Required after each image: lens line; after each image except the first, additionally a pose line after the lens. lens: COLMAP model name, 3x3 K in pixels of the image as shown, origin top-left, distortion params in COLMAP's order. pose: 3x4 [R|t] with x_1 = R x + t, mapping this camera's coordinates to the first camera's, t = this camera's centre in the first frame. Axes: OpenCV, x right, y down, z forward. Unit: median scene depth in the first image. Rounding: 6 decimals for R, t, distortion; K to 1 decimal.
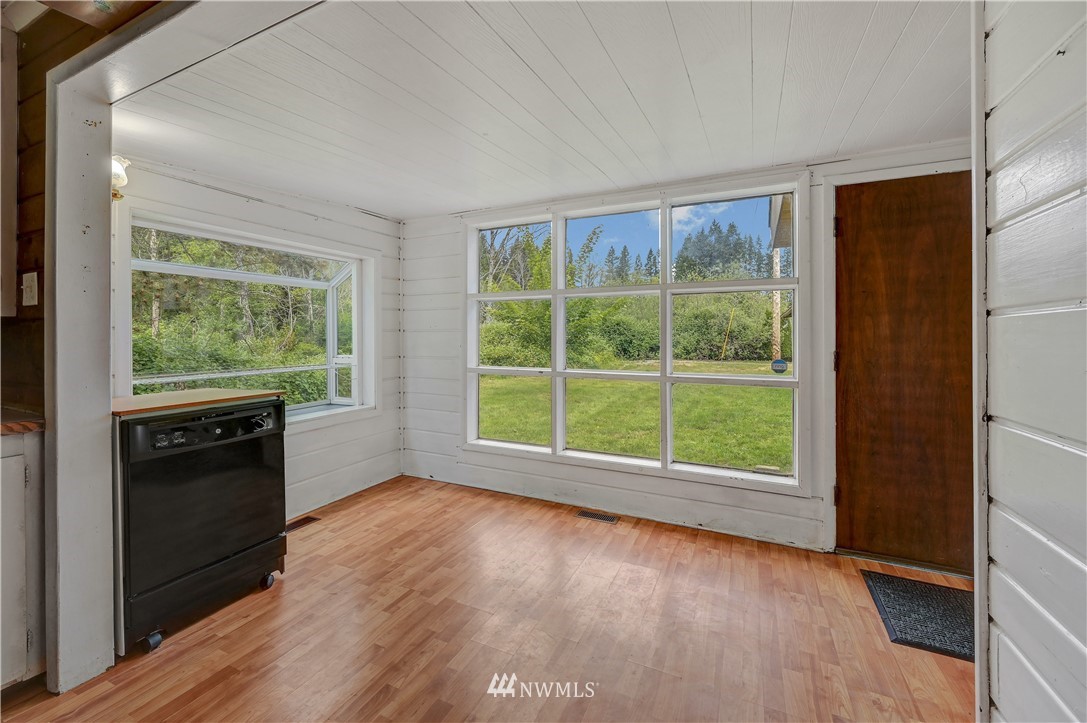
lens RADIAL K [[429.4, 0, 547.8], [0, 429.4, 336.7], [0, 0, 1]] dist [0.000225, -0.000107]
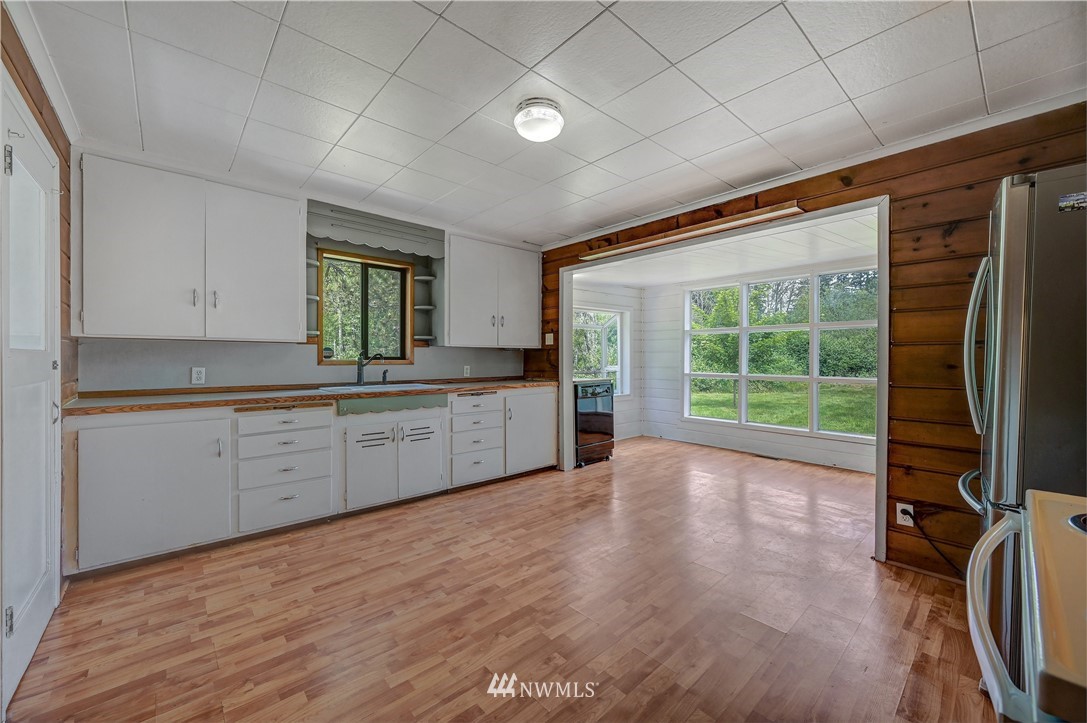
lens RADIAL K [[429.4, 0, 544.4], [0, 429.4, 365.7], [0, 0, 1]] dist [0.000225, -0.000107]
pose [[0.919622, 0.004890, -0.392775, -0.028018], [0.003078, 0.999802, 0.019655, 0.006554], [0.392793, -0.019284, 0.919425, -0.783443]]
